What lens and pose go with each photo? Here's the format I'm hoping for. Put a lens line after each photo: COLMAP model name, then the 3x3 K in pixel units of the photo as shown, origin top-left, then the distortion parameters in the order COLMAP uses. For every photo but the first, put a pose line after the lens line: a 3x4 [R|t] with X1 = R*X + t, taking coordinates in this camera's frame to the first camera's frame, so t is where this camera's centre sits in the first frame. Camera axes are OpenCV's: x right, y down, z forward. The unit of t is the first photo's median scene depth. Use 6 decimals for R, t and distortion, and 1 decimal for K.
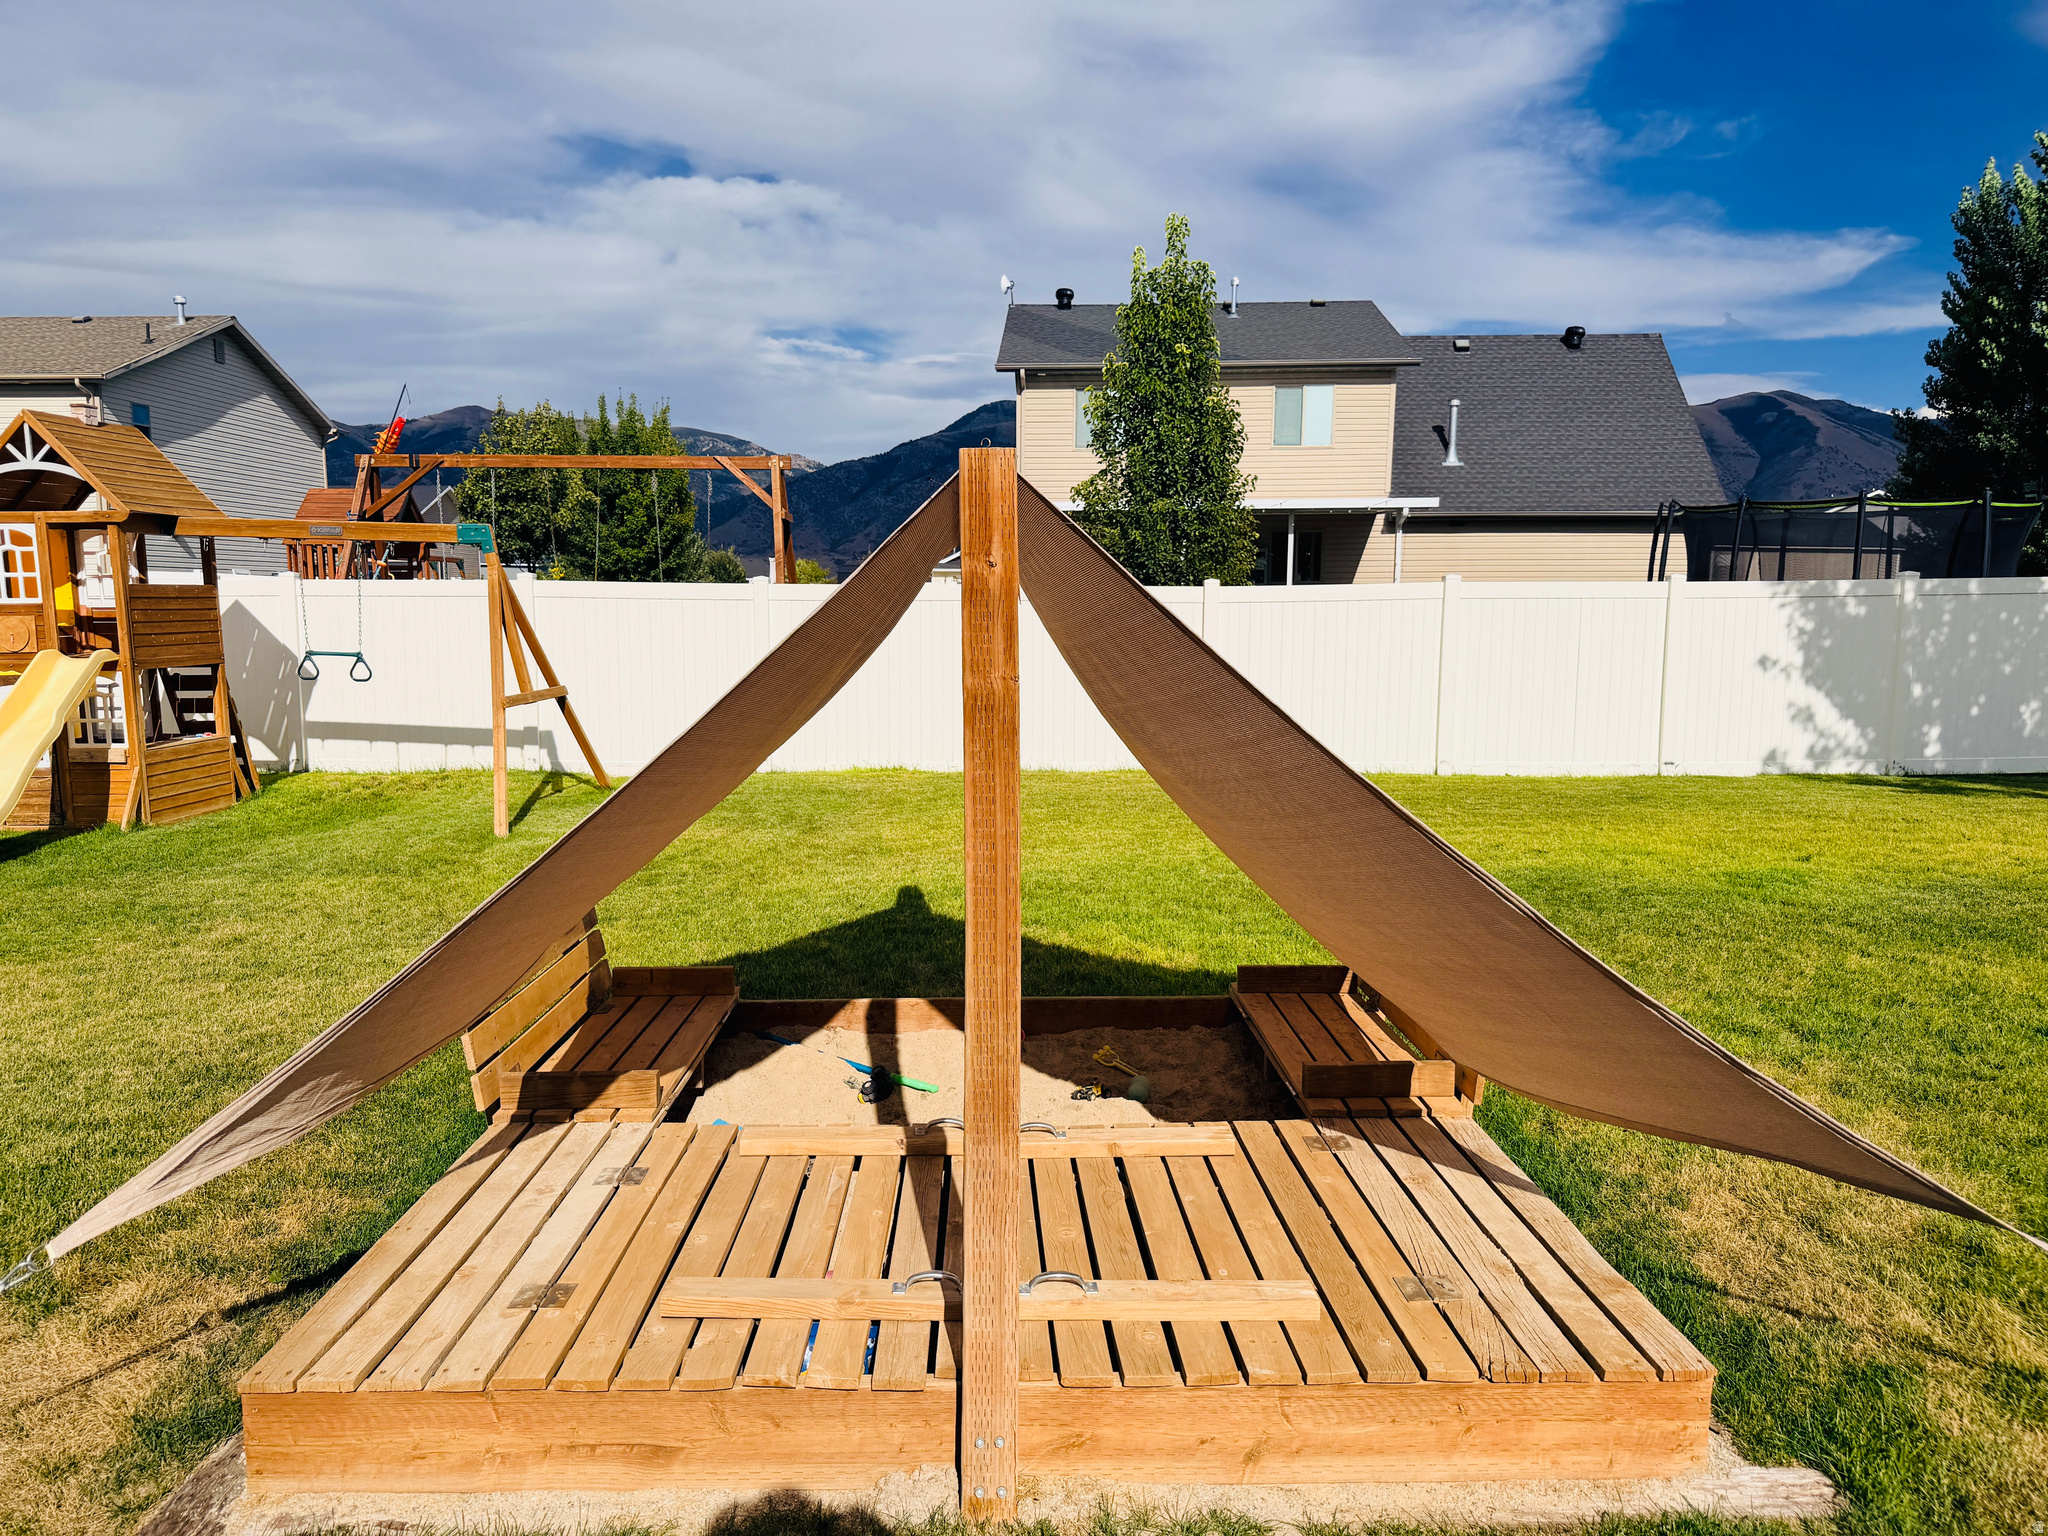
lens RADIAL K [[1453.6, 0, 1024.0], [0, 1453.6, 768.0], [0, 0, 1]] dist [0.131968, -0.213731]
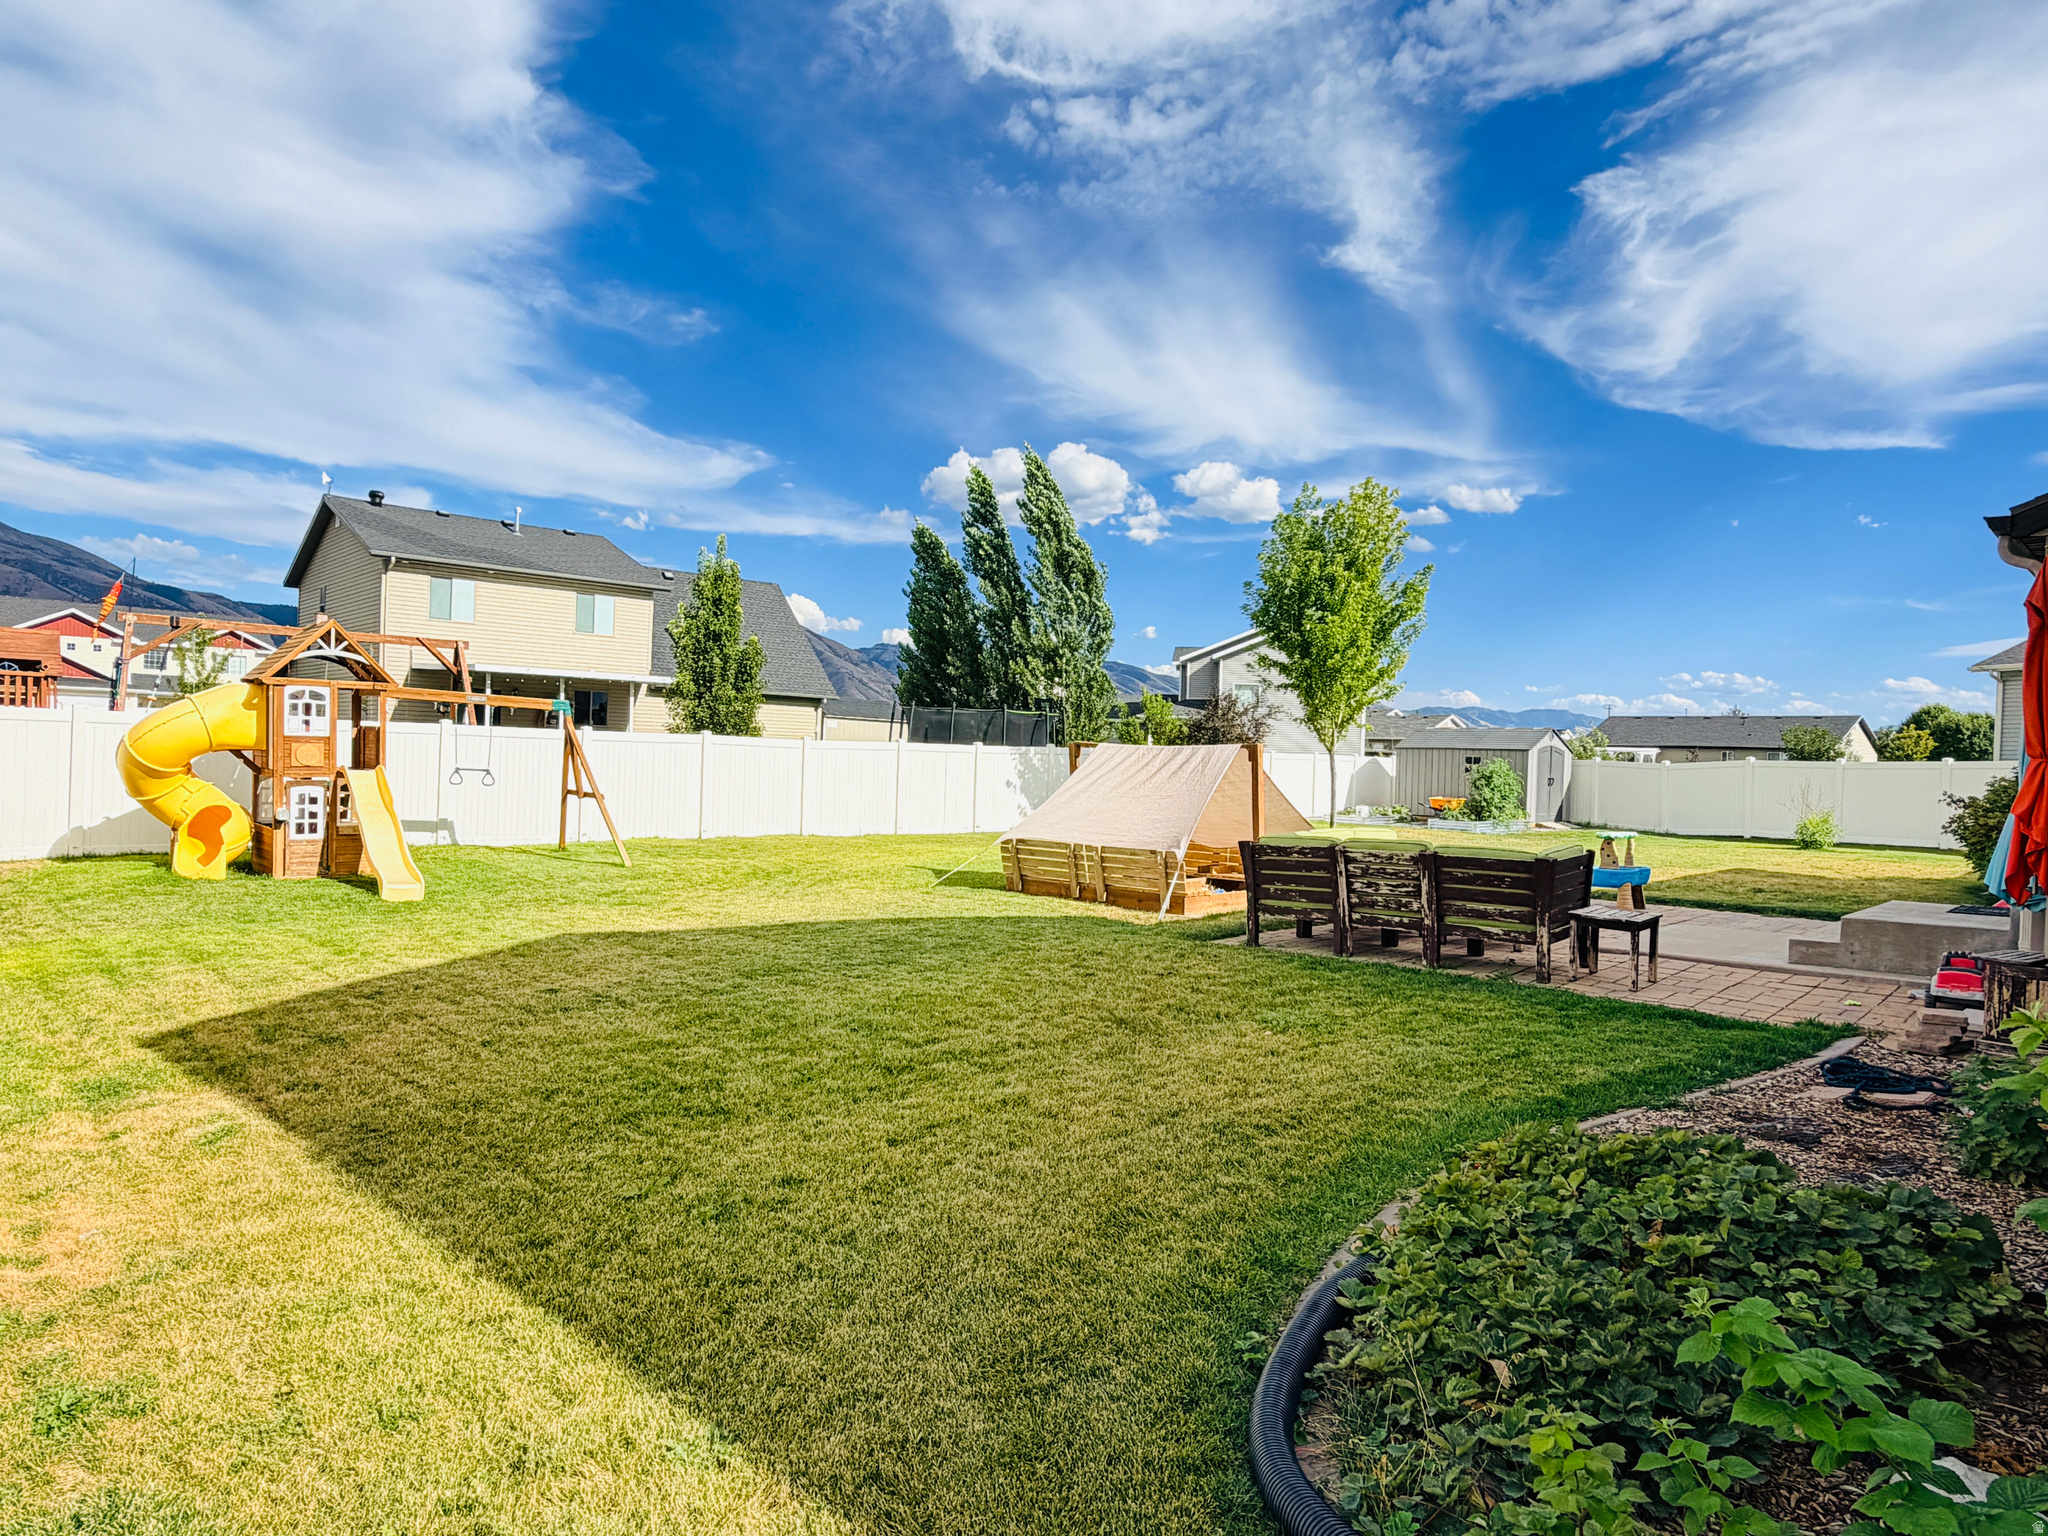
lens RADIAL K [[1262.7, 0, 1024.0], [0, 1262.7, 768.0], [0, 0, 1]] dist [0.007493, 0.001540]
pose [[0.721783, 0.017040, 0.691909, -0.366212], [0.044603, 0.996474, -0.071069, 0.018991], [-0.690680, 0.082157, 0.718478, -0.177414]]
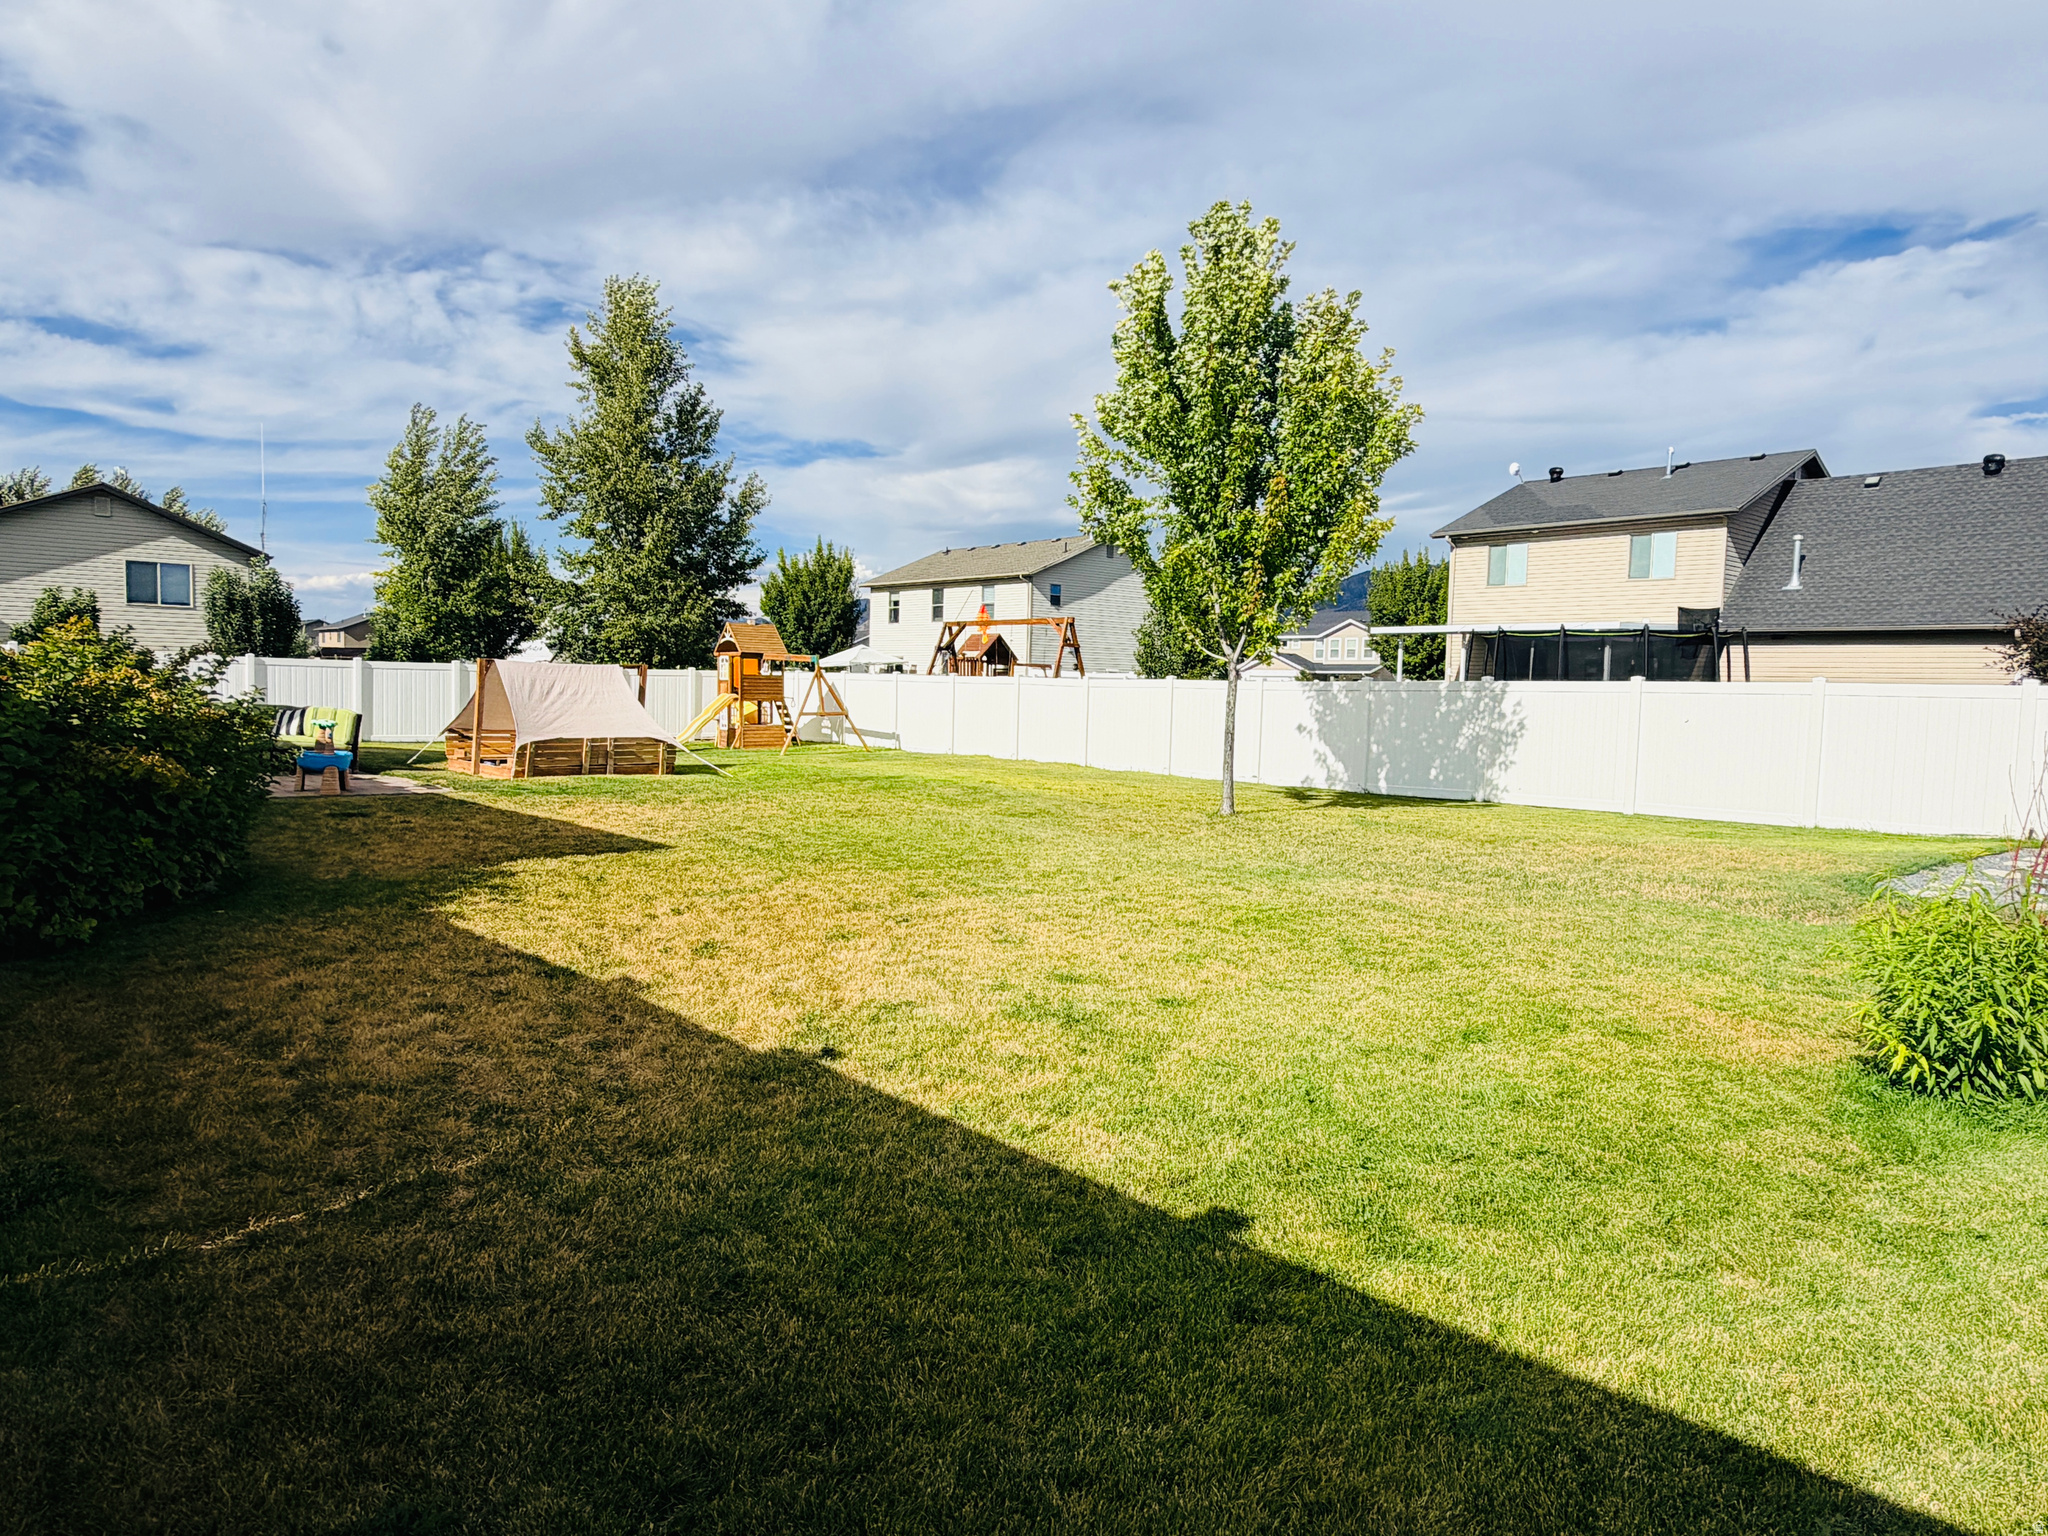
lens RADIAL K [[1262.7, 0, 1024.0], [0, 1262.7, 768.0], [0, 0, 1]] dist [0.007493, 0.001540]
pose [[0.682884, 0.064755, -0.727651, 0.653769], [-0.093089, 0.995657, 0.001242, 0.005100], [0.724571, 0.066888, 0.685947, -0.196289]]
